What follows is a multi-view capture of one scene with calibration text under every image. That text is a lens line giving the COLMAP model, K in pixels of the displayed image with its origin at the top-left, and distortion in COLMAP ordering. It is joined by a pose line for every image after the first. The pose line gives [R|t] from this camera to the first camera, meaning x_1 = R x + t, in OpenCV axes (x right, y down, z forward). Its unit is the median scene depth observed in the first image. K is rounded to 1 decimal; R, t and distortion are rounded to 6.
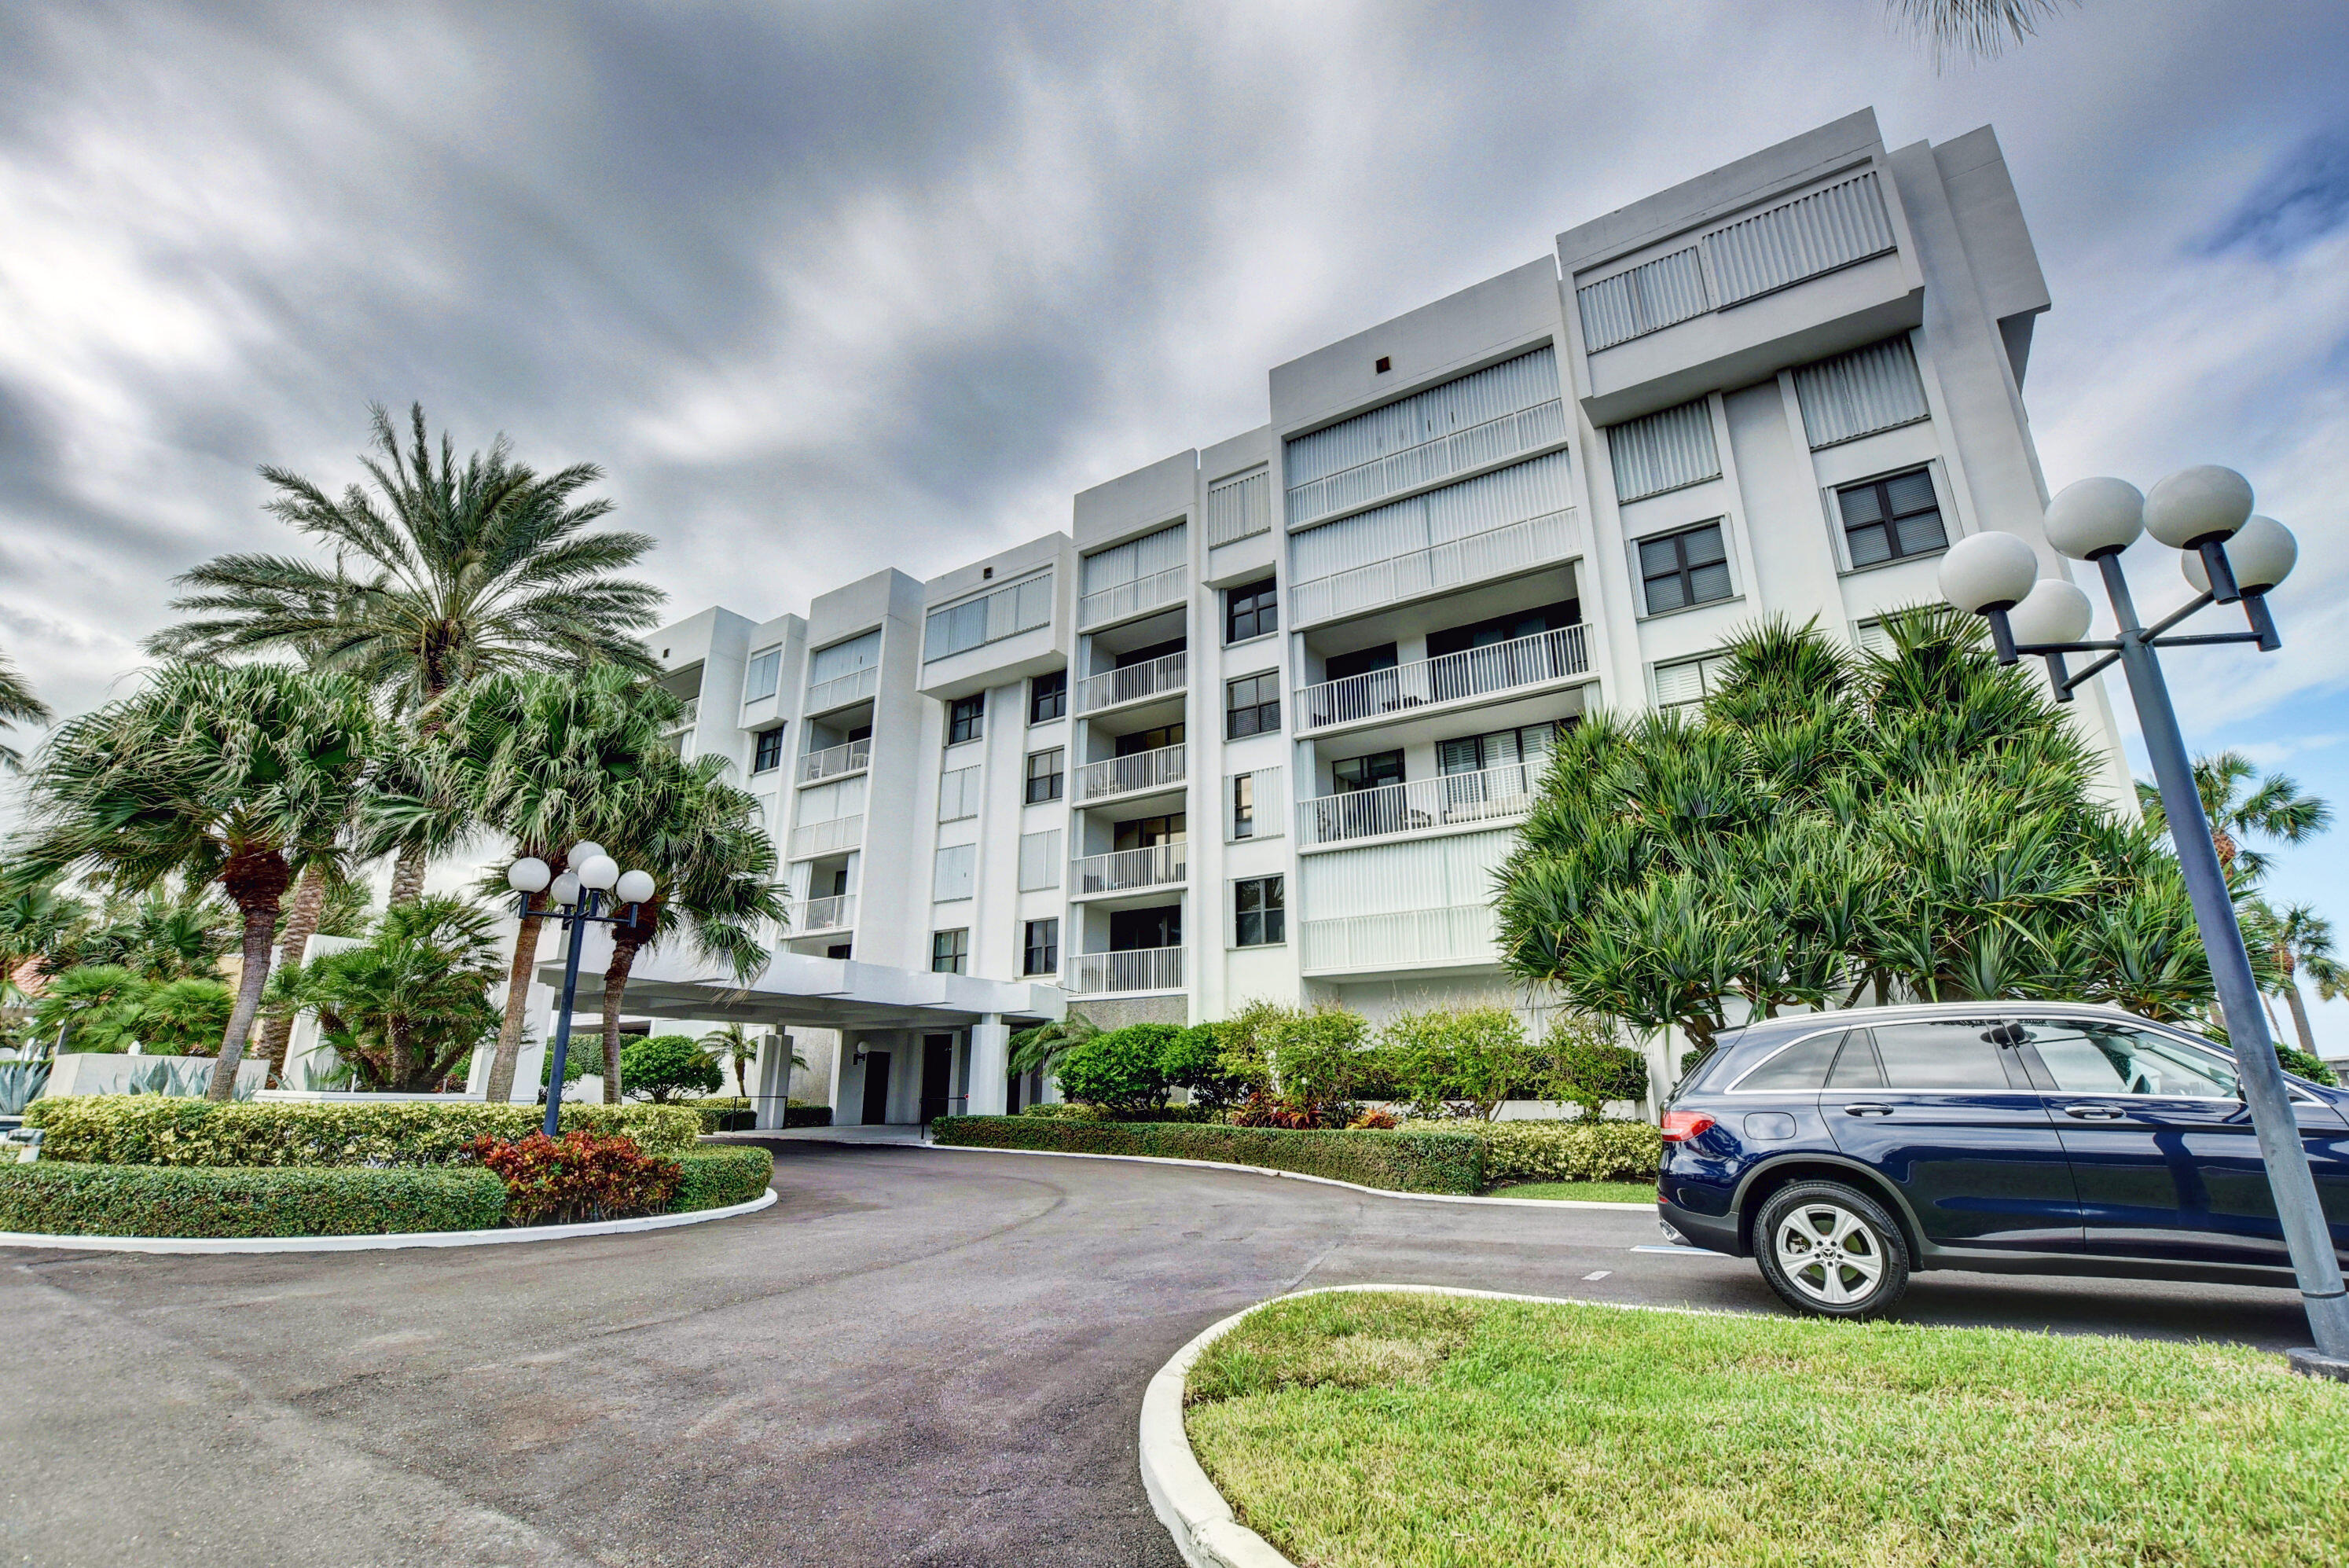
lens RADIAL K [[1036.6, 0, 1180.9], [0, 1036.6, 771.0], [0, 0, 1]] dist [-0.033316, 0.000194]
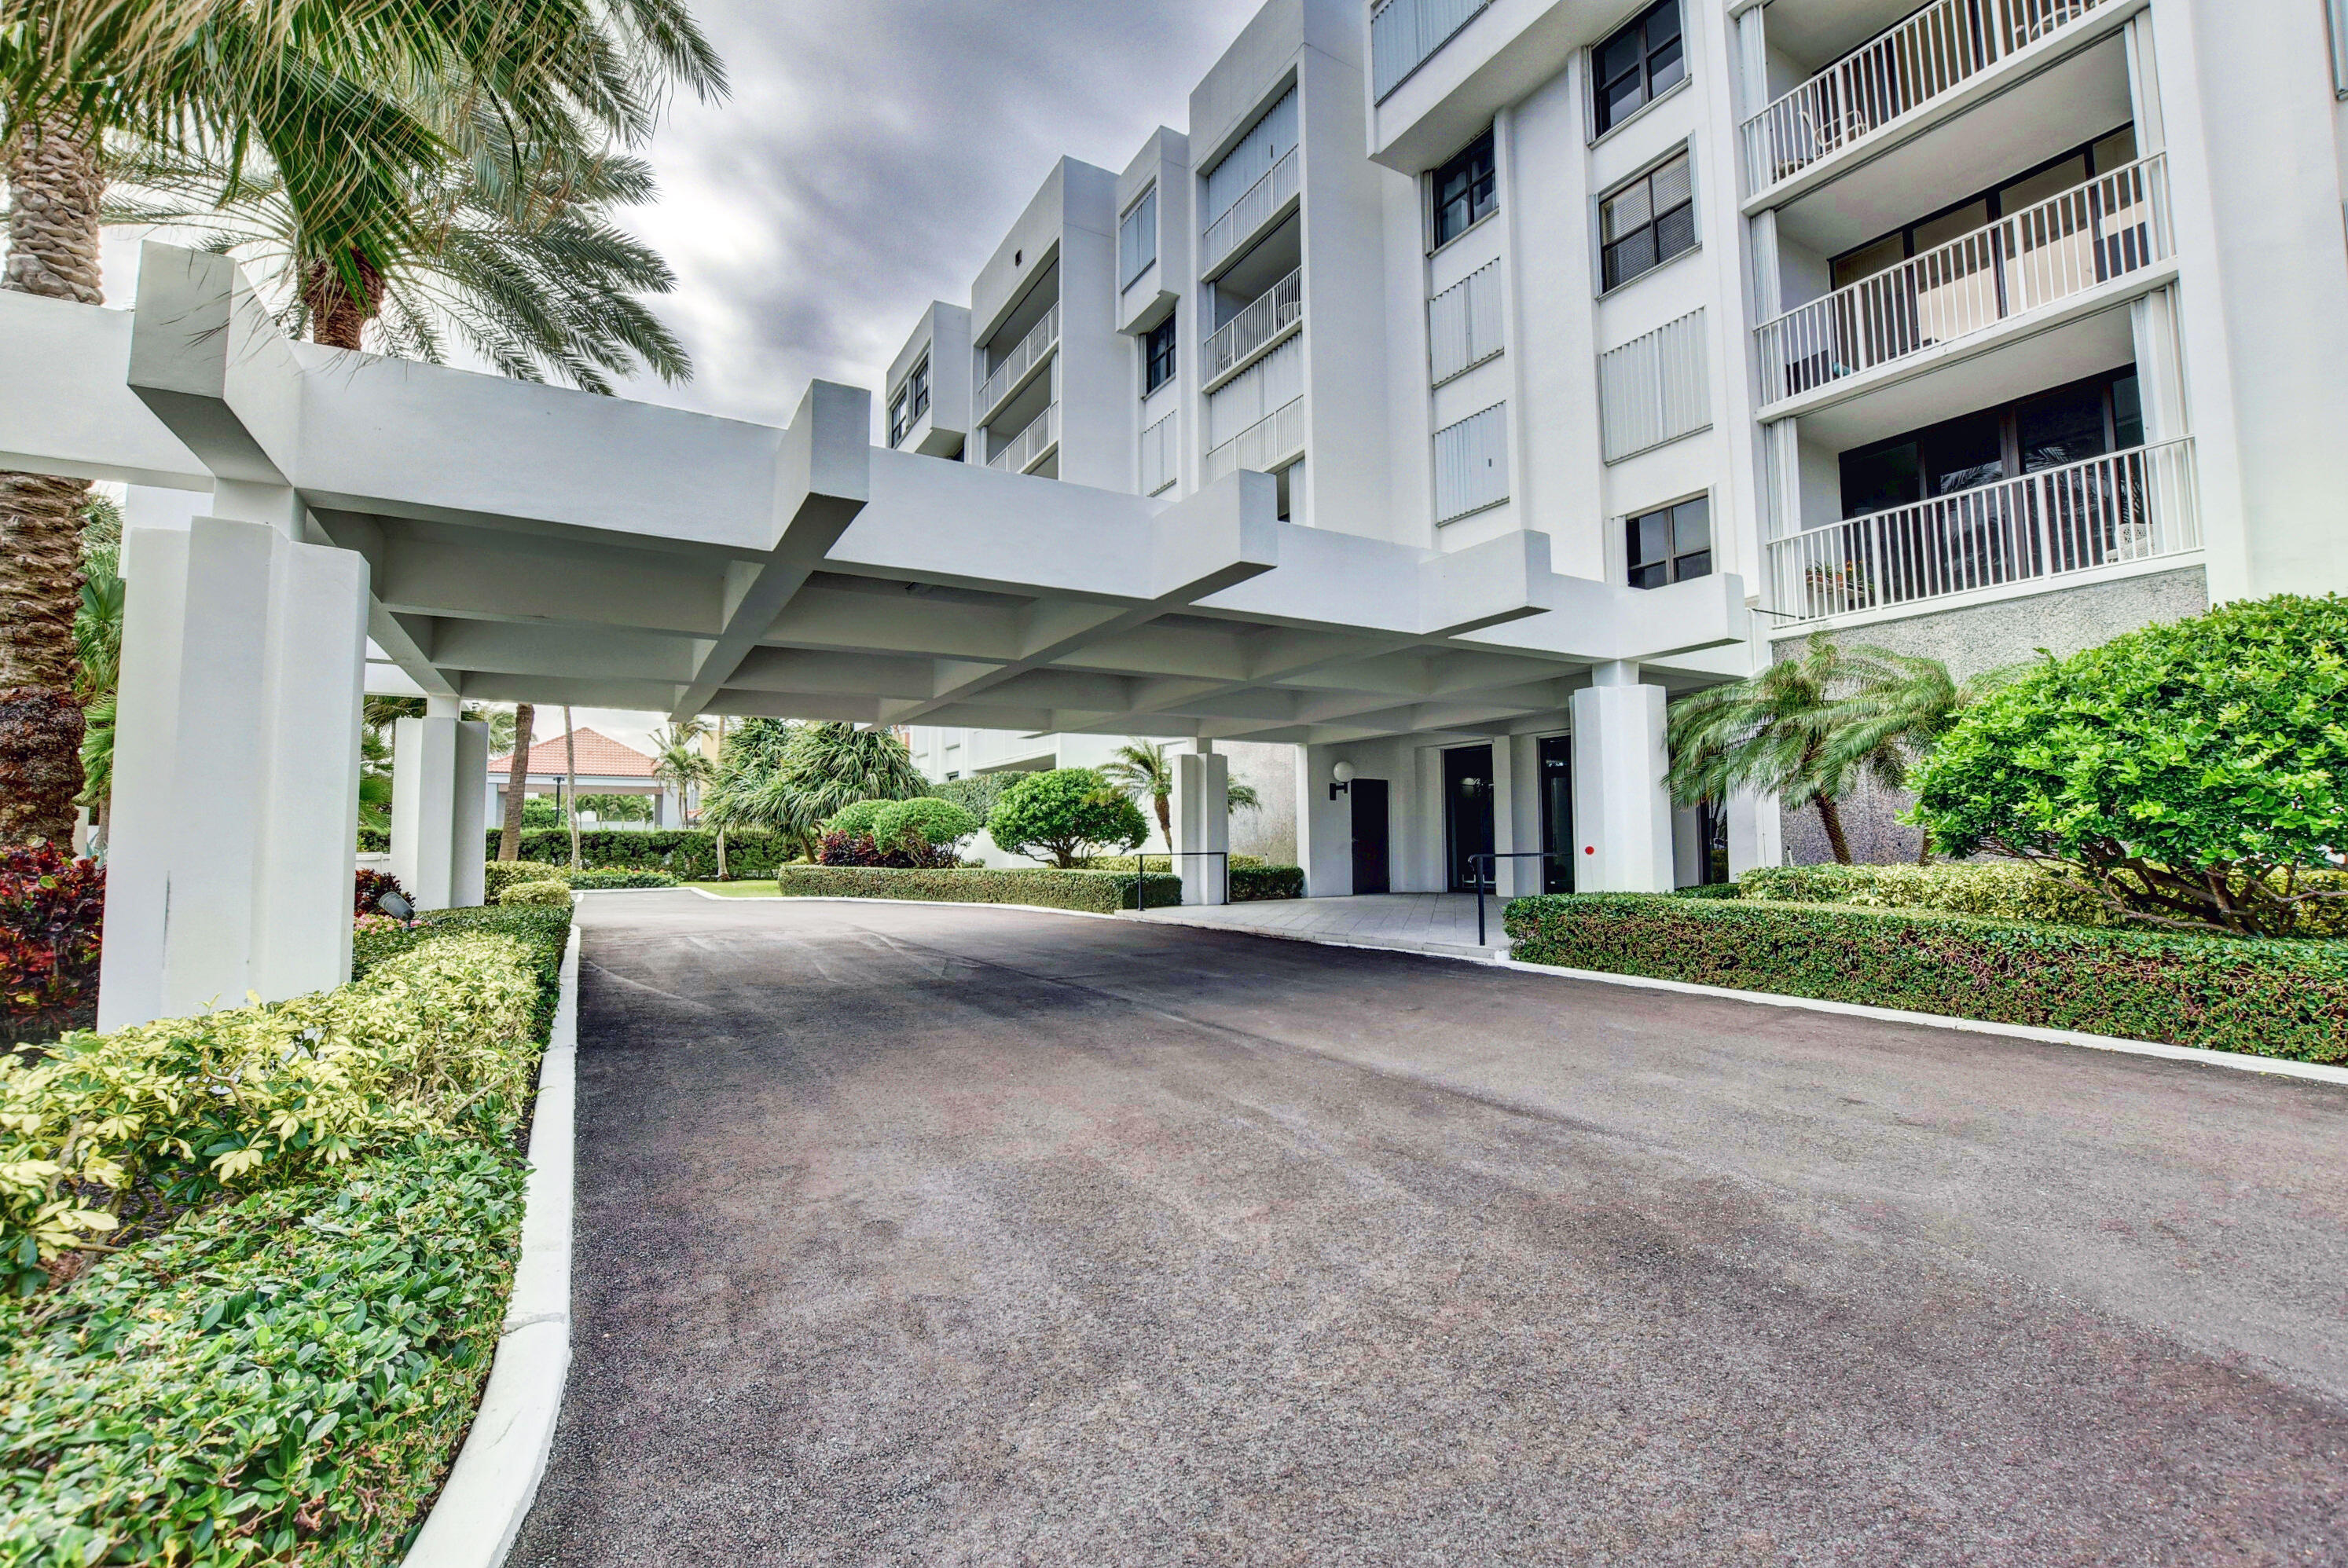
lens RADIAL K [[1035.9, 0, 1180.4], [0, 1035.9, 771.1], [0, 0, 1]] dist [-0.033316, 0.000194]
pose [[0.897562, -0.037766, -0.439268, -0.128425], [0.138003, 0.970324, 0.198559, 0.135020], [0.418734, -0.238840, 0.876138, 0.432966]]
